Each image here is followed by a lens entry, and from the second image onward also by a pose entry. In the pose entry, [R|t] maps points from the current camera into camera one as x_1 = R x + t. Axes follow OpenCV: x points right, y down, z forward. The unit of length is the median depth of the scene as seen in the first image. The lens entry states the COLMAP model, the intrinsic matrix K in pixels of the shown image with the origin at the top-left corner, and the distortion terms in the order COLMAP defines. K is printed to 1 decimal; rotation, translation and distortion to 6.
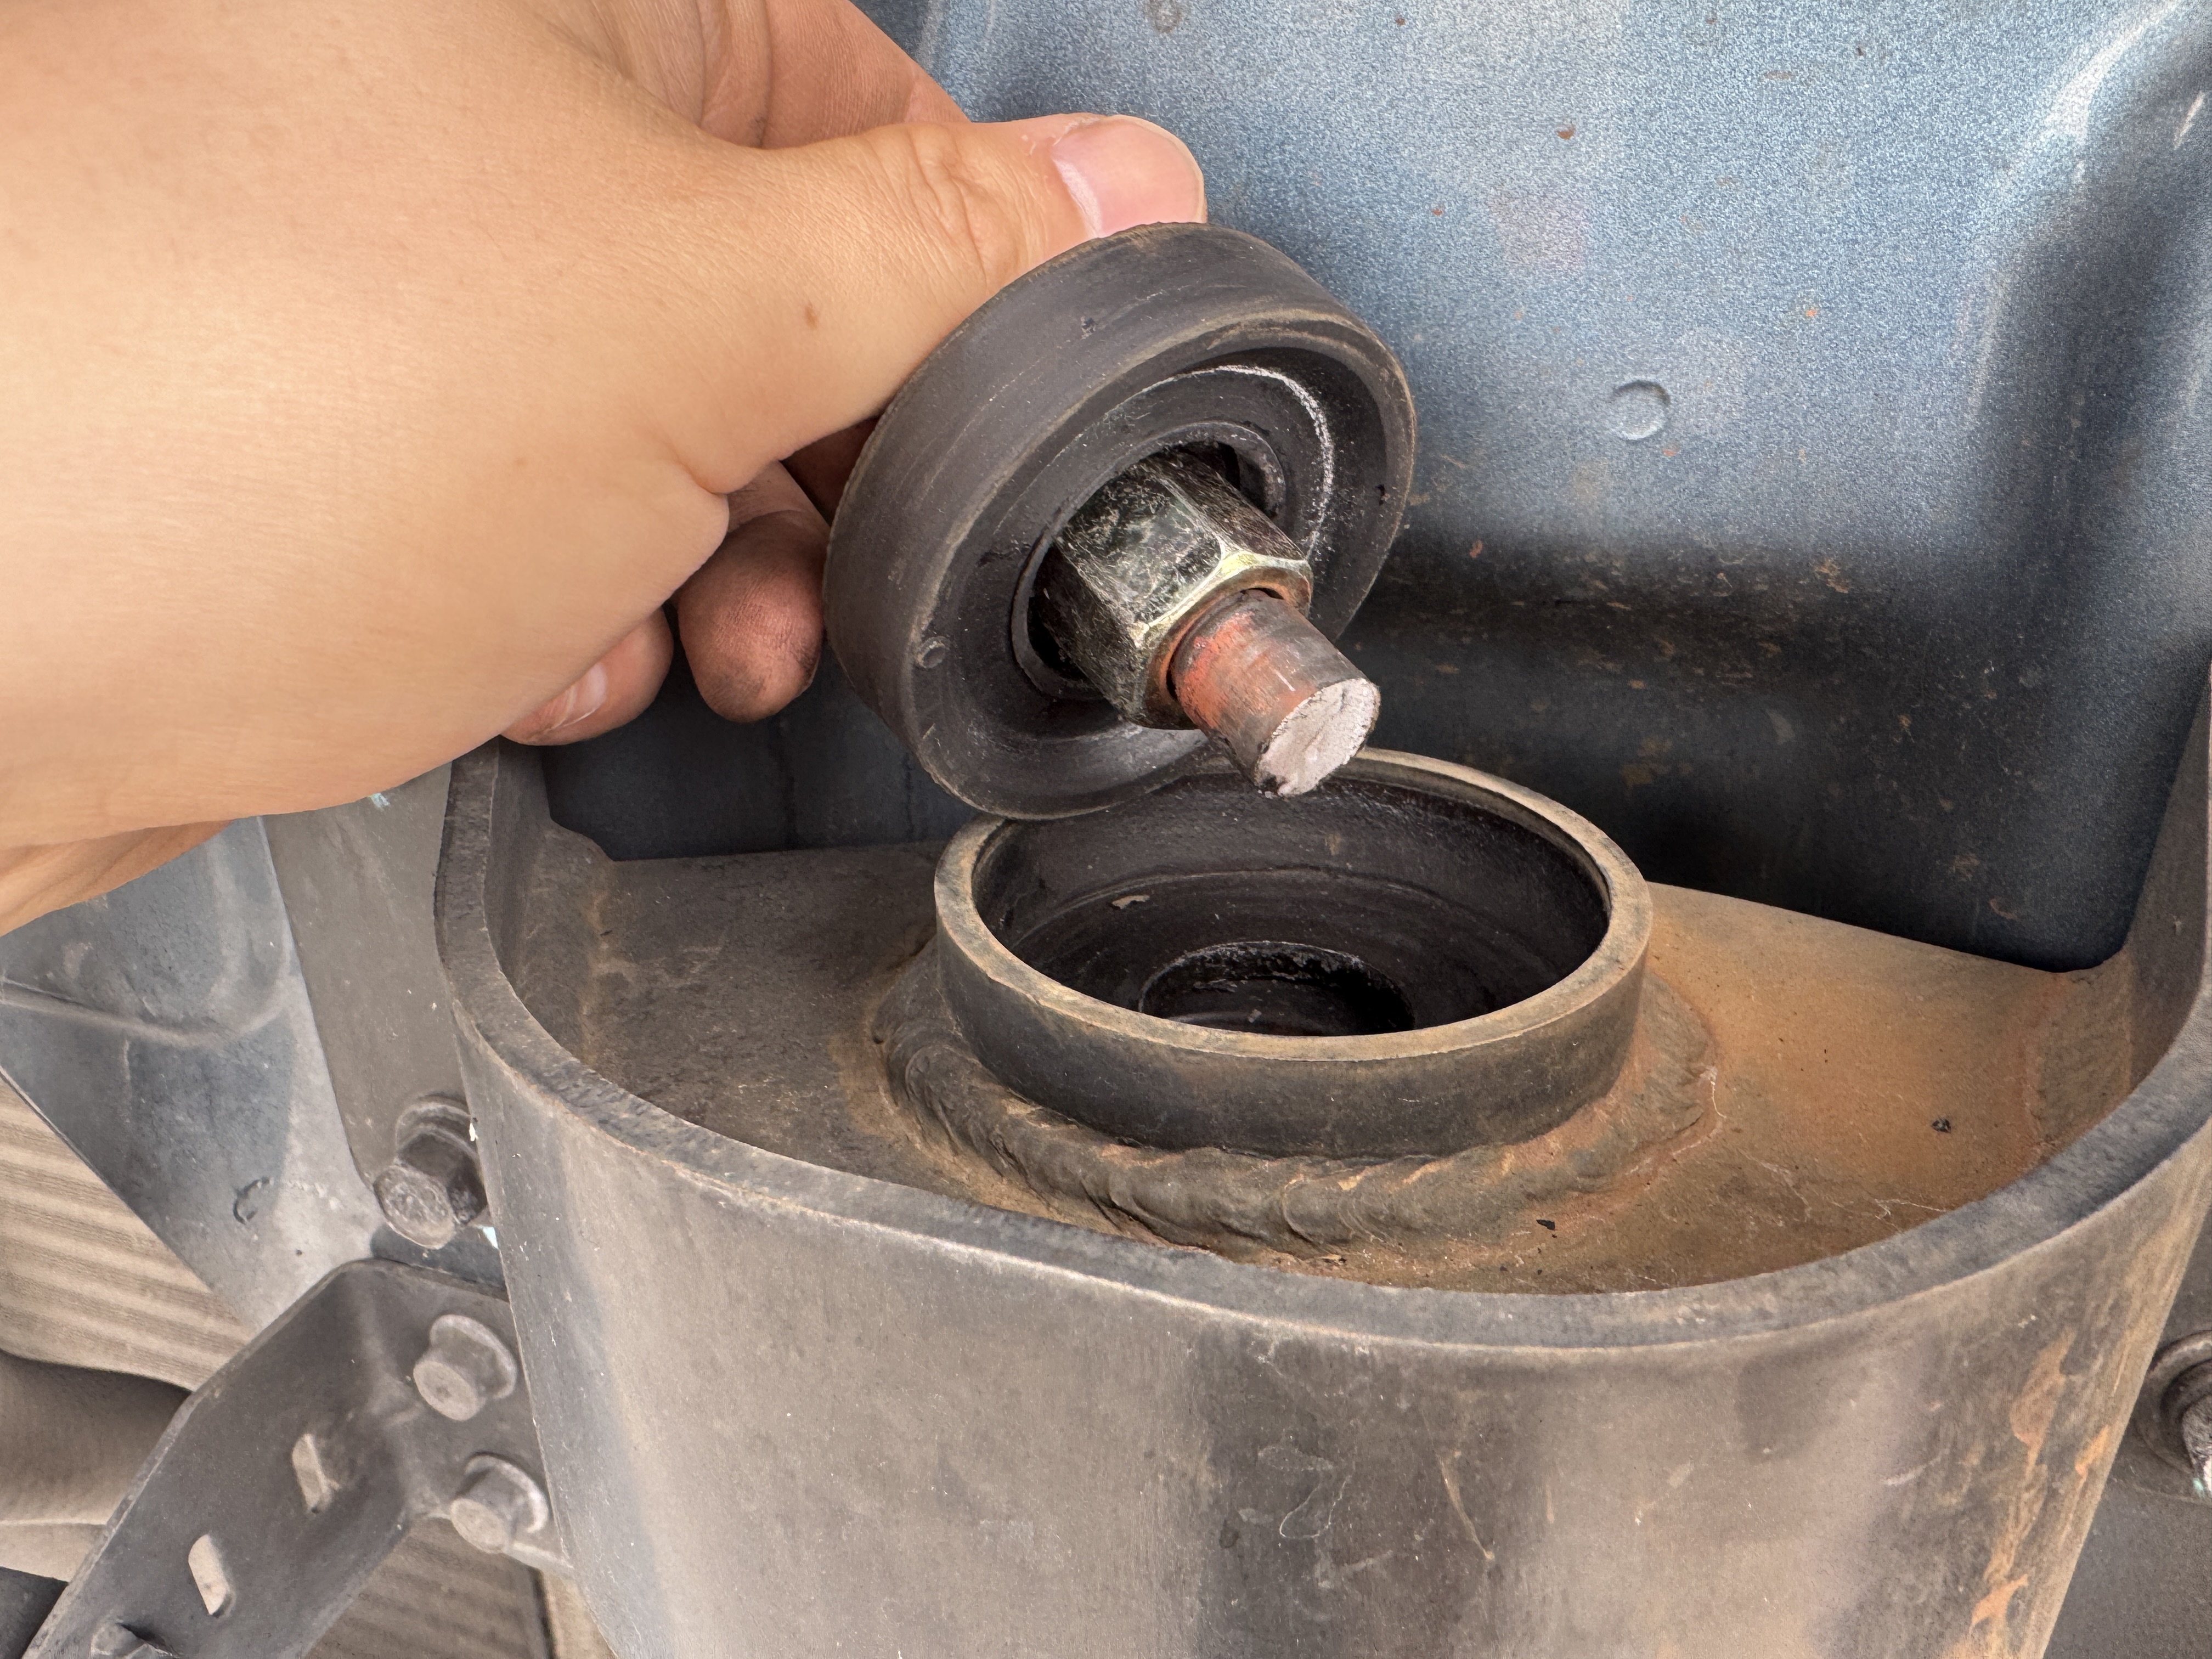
lens RADIAL K [[1471.6, 0, 1105.2], [0, 1471.6, 870.0], [0, 0, 1]] dist [0.000319, -0.000844]
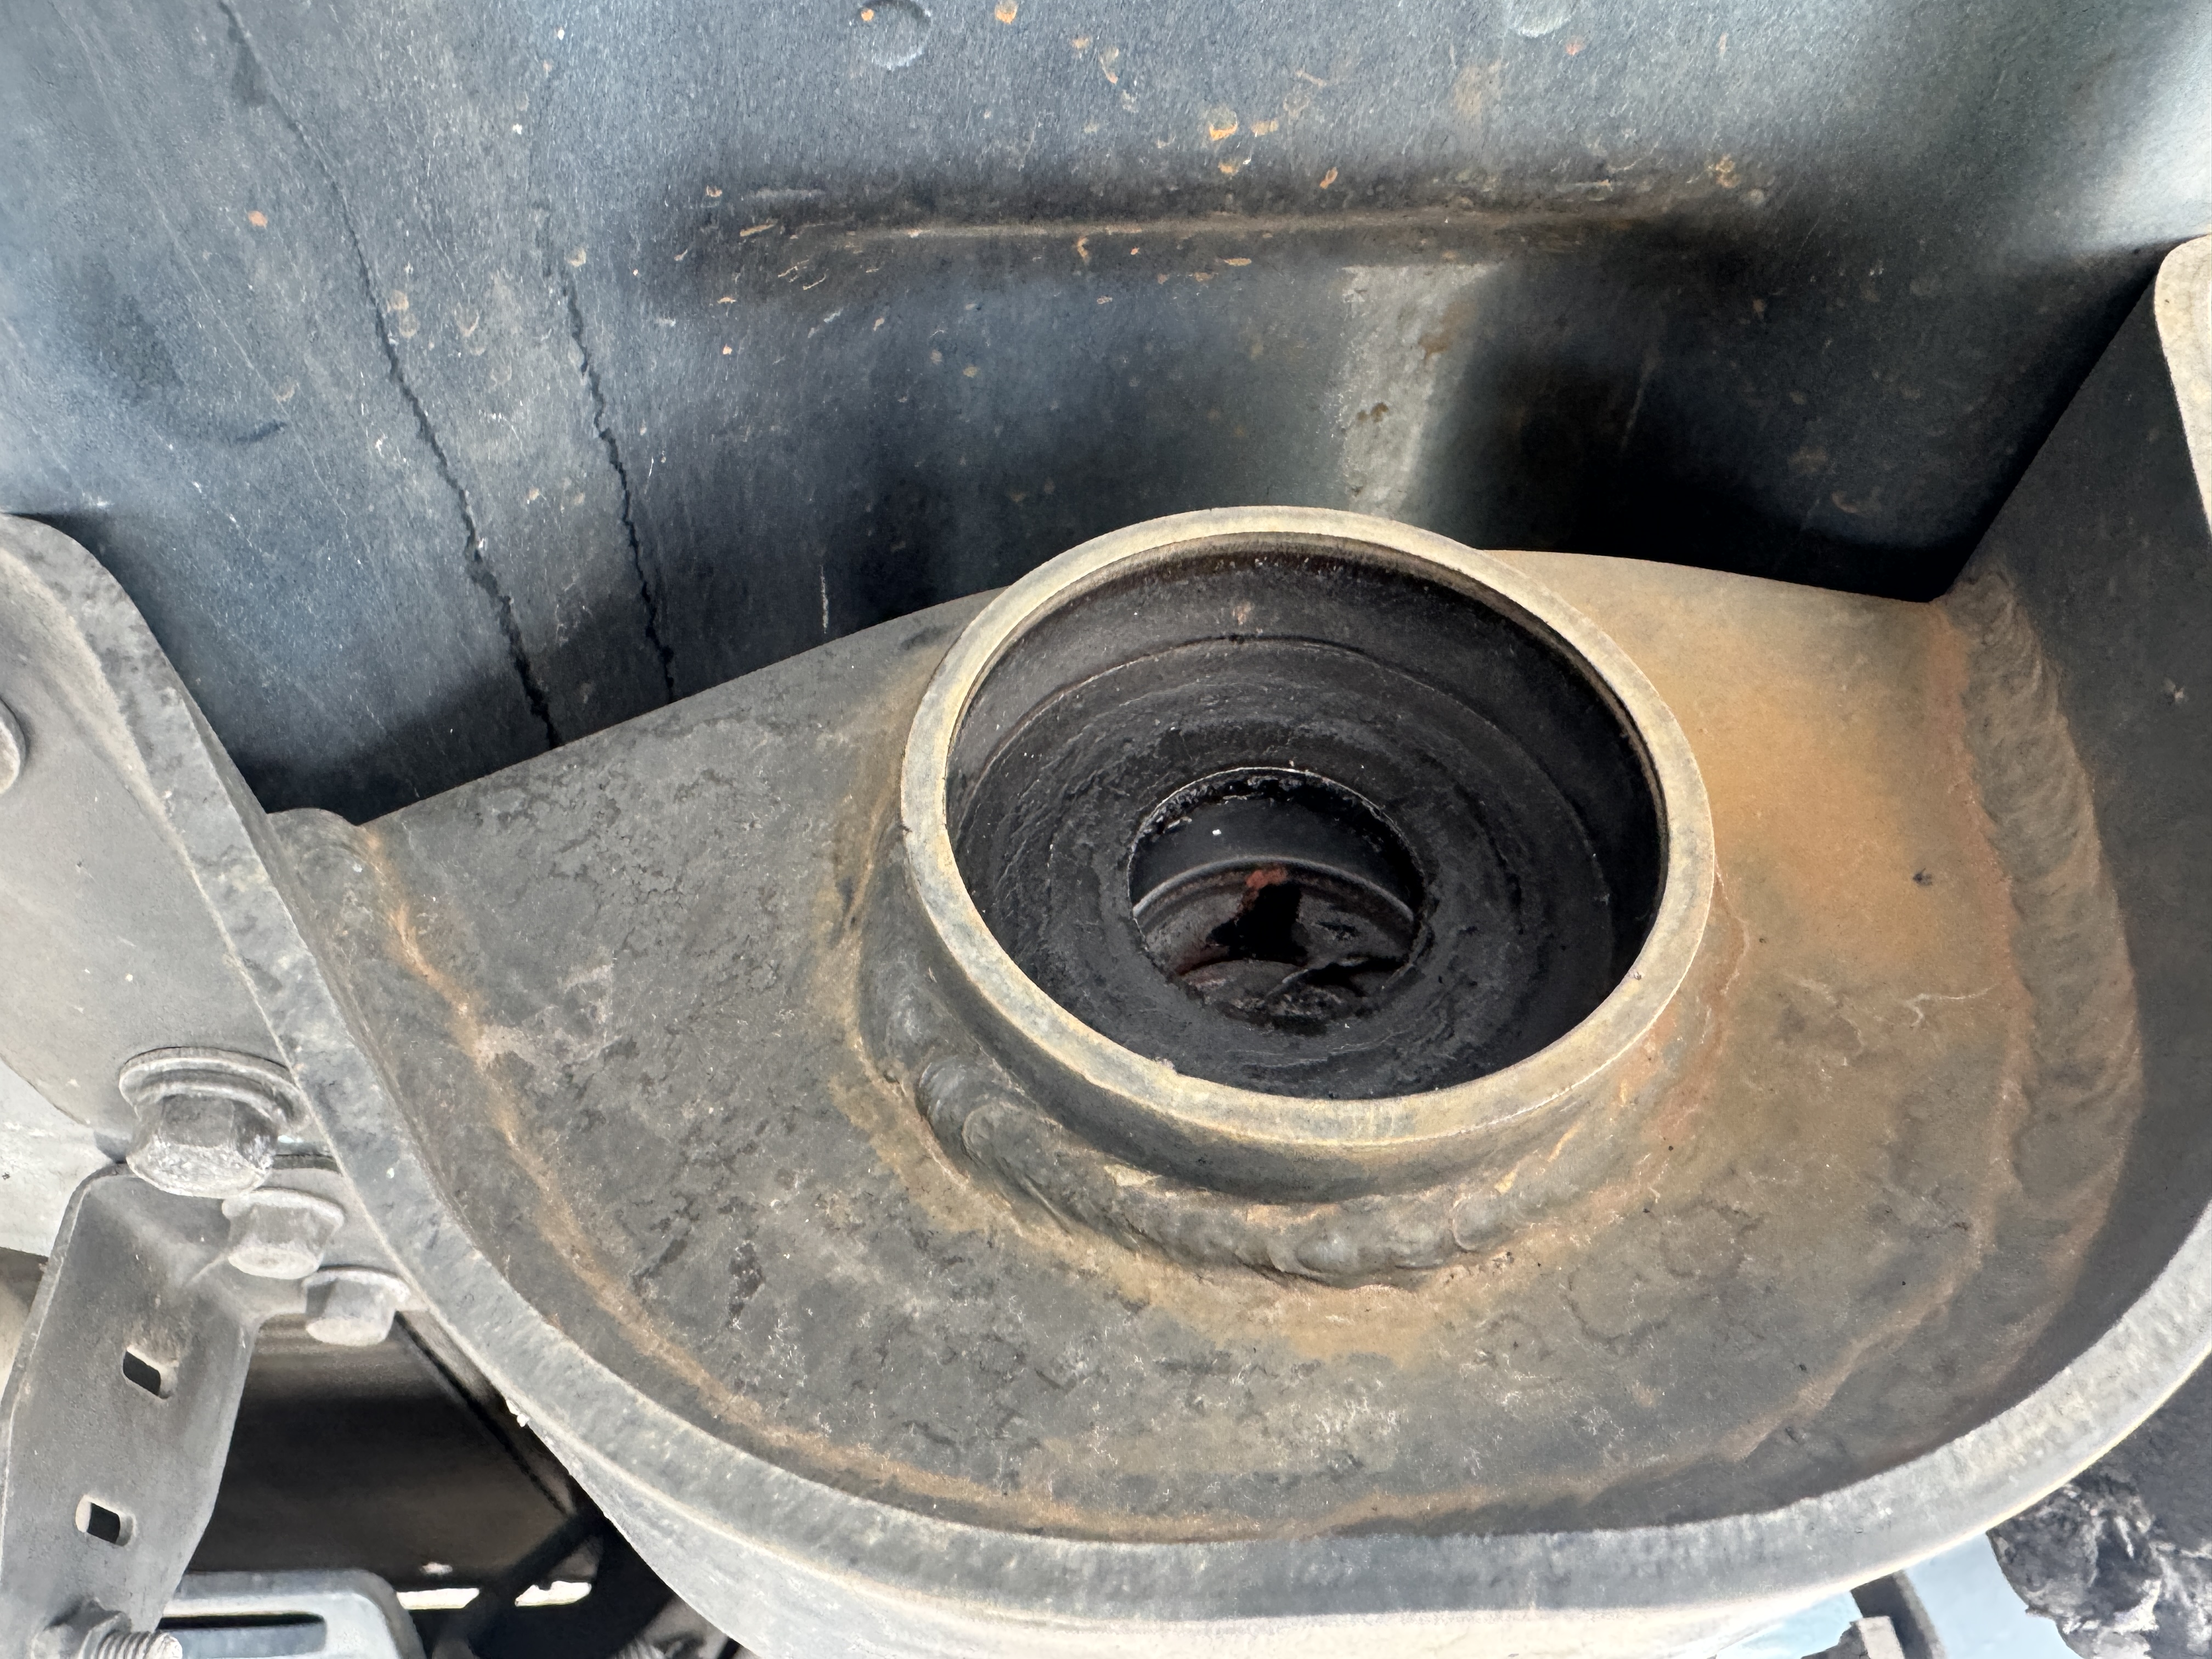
lens RADIAL K [[1471.6, 0, 1105.2], [0, 1471.6, 870.0], [0, 0, 1]] dist [0.000319, -0.000844]
pose [[0.935291, -0.270275, 0.228434, -0.195925], [0.142859, 0.878946, 0.455022, -0.356071], [-0.323763, -0.392944, 0.860681, 0.261773]]
